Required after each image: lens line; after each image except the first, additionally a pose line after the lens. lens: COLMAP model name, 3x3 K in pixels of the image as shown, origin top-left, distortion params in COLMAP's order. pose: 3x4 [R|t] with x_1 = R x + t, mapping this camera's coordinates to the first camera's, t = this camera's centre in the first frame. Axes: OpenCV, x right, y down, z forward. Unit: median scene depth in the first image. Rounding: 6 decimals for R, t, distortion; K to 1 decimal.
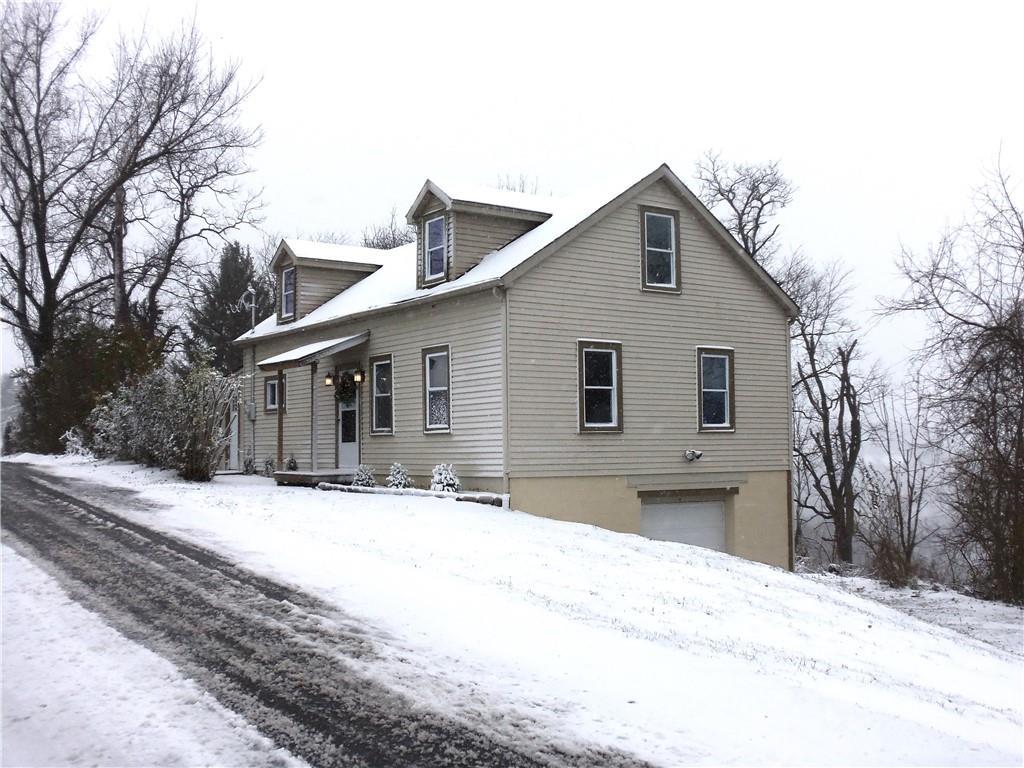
lens RADIAL K [[1096.8, 0, 512.0], [0, 1096.8, 384.0], [0, 0, 1]] dist [-0.014175, -0.000752]
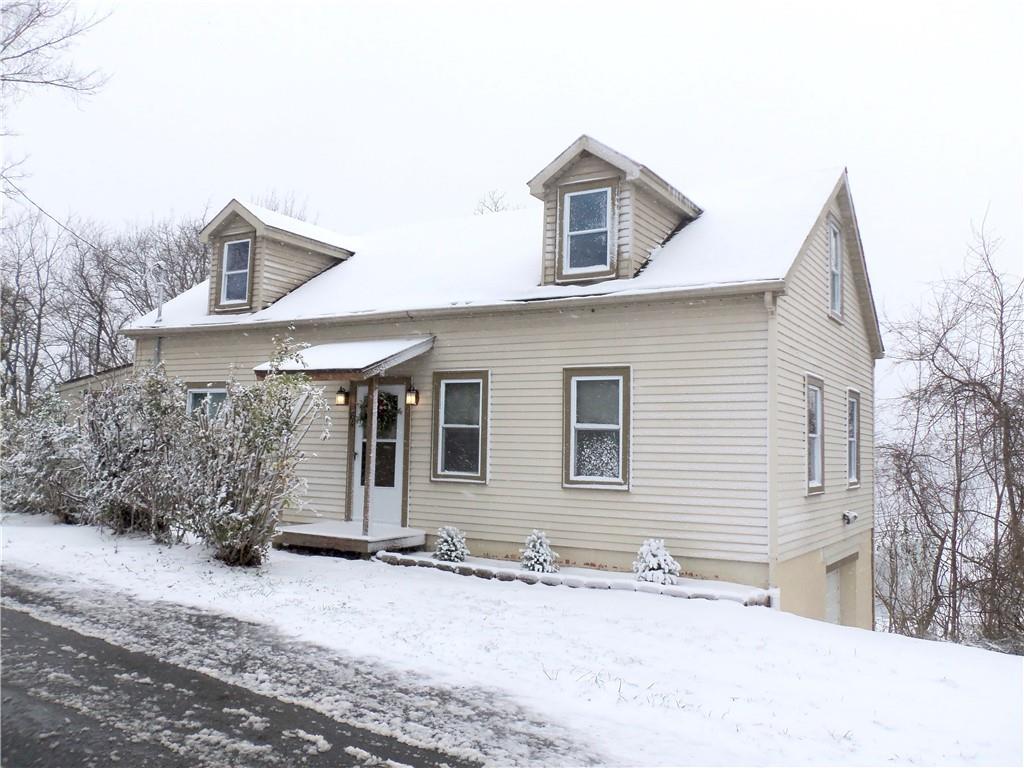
lens RADIAL K [[865.3, 0, 512.0], [0, 865.3, 384.0], [0, 0, 1]] dist [-0.033183, 0.059989]
pose [[0.908856, 0.063584, 0.412236, -0.340461], [-0.058106, 0.997976, -0.025824, -0.005070], [-0.413044, -0.000483, 0.910711, 0.493975]]
